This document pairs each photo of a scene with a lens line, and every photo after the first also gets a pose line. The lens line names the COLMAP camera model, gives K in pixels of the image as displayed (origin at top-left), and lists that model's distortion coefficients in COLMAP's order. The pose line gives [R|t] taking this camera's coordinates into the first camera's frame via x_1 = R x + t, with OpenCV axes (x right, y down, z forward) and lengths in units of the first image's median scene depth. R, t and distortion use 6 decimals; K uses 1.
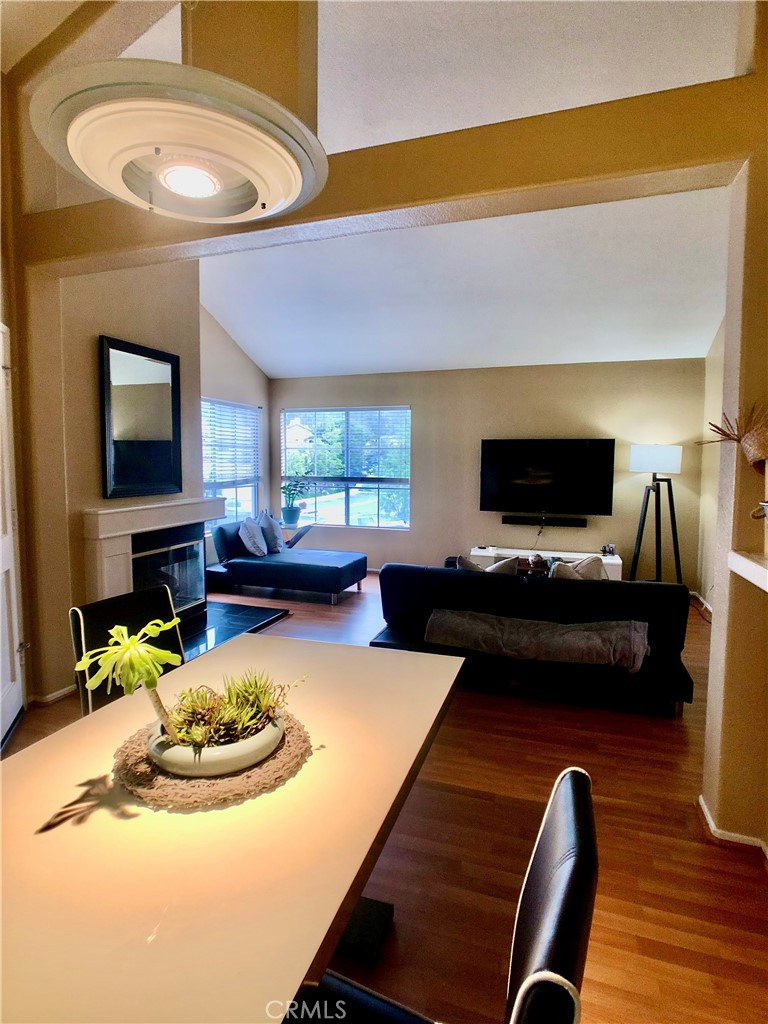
lens RADIAL K [[522.9, 0, 368.6], [0, 522.9, 499.2], [0, 0, 1]] dist [-0.044478, -0.000035]
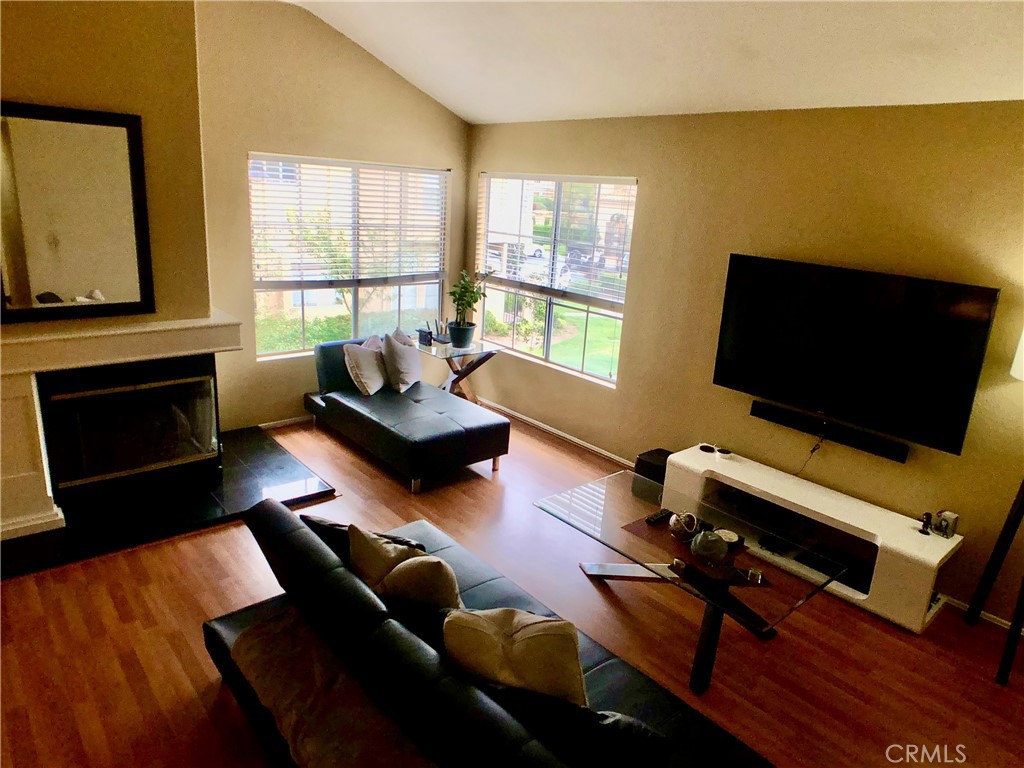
lens RADIAL K [[661.4, 0, 514.5], [0, 661.4, 380.9], [0, 0, 1]] dist [-0.016117, 0.001230]
pose [[0.873978, 0.180088, -0.451365, 0.363180], [-0.090905, 0.972991, 0.212190, -0.115820], [0.477387, -0.144418, 0.866744, 0.309491]]
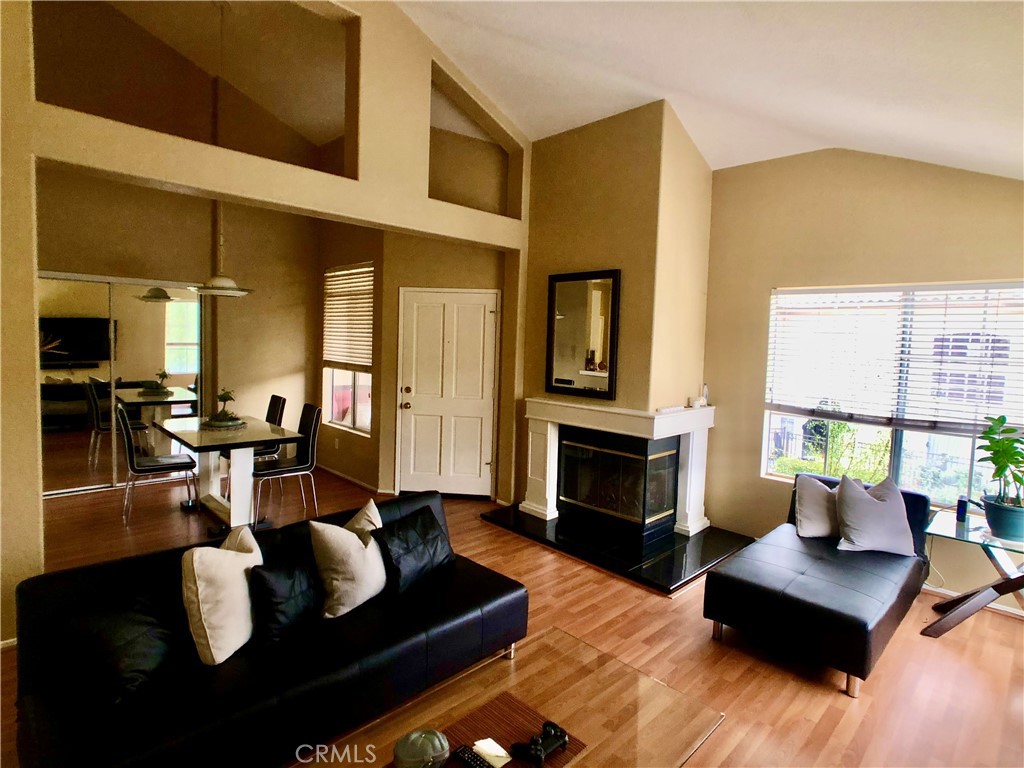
lens RADIAL K [[522.9, 0, 509.4], [0, 522.9, 373.3], [0, 0, 1]] dist [-0.044478, -0.000035]
pose [[-0.430090, 0.042846, -0.901768, 0.473490], [-0.095747, 0.991075, 0.092755, -0.103064], [0.897694, 0.126235, -0.422149, 0.892946]]
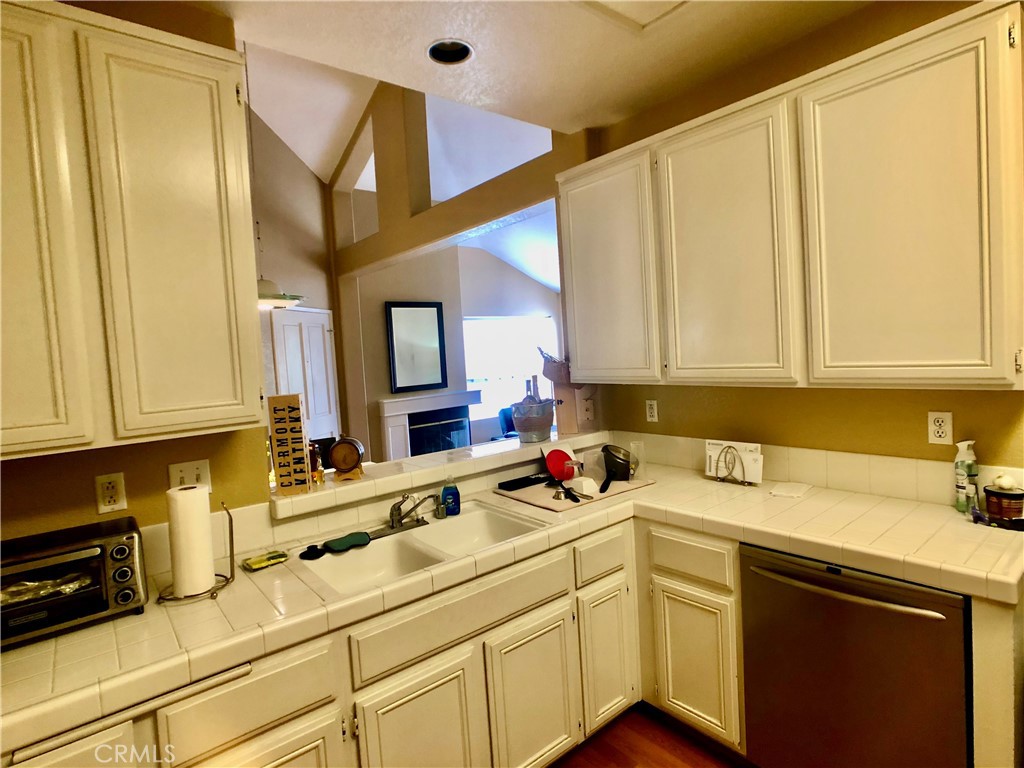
lens RADIAL K [[538.2, 0, 521.8], [0, 538.2, 371.2], [0, 0, 1]] dist [-0.020654, -0.000190]
pose [[0.863913, -0.035146, -0.502413, 0.470897], [0.027778, 0.999369, -0.022145, -0.014654], [0.502874, 0.005176, 0.864344, -0.211984]]
